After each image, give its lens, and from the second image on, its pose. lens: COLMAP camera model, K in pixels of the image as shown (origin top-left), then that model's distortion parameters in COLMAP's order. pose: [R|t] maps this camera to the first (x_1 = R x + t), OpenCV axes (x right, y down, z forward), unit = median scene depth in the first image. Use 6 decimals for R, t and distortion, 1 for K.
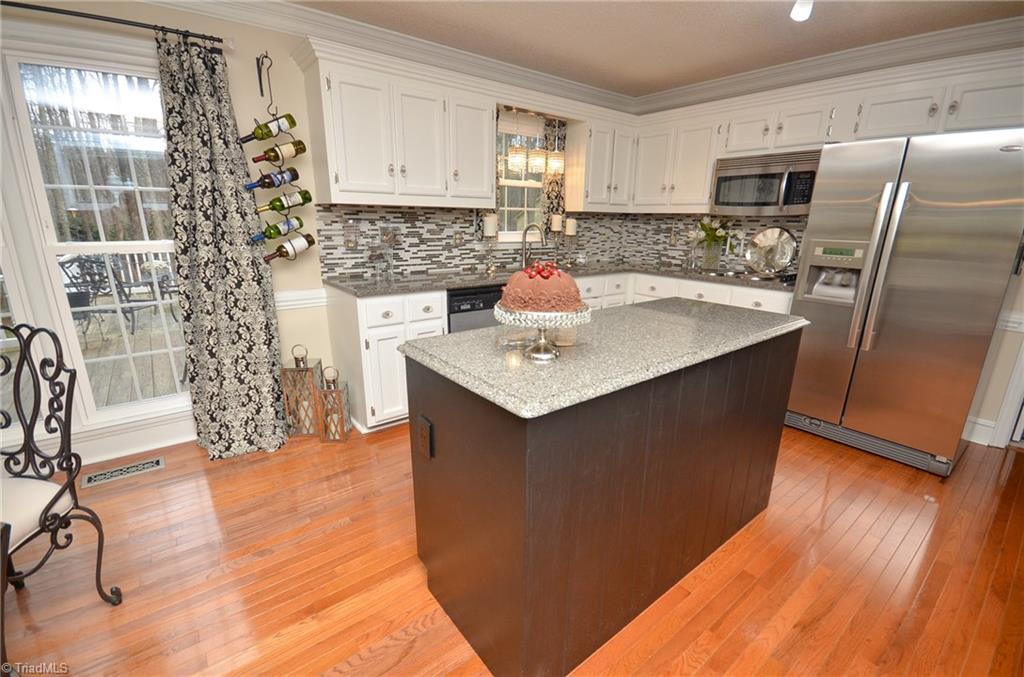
lens RADIAL K [[450.7, 0, 515.4], [0, 450.7, 345.8], [0, 0, 1]] dist [0.018231, -0.015410]
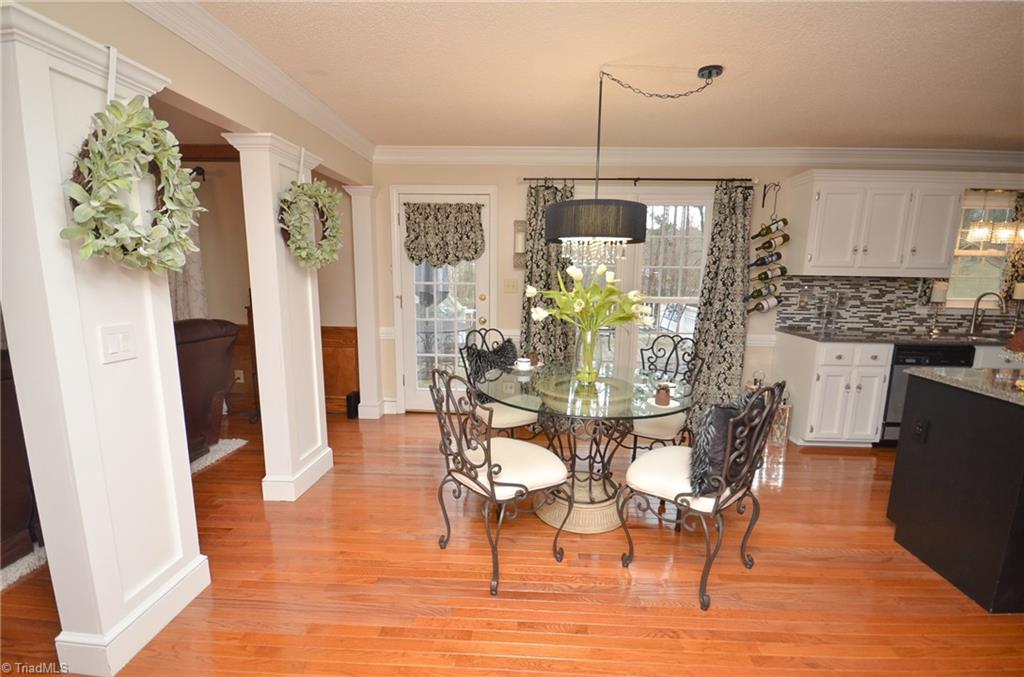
lens RADIAL K [[450.7, 0, 515.4], [0, 450.7, 345.8], [0, 0, 1]] dist [0.018231, -0.015410]
pose [[0.759454, 0.104074, -0.642182, -0.125661], [-0.181724, 0.981765, -0.055802, 0.115441], [0.624665, 0.159079, 0.764518, -0.488852]]
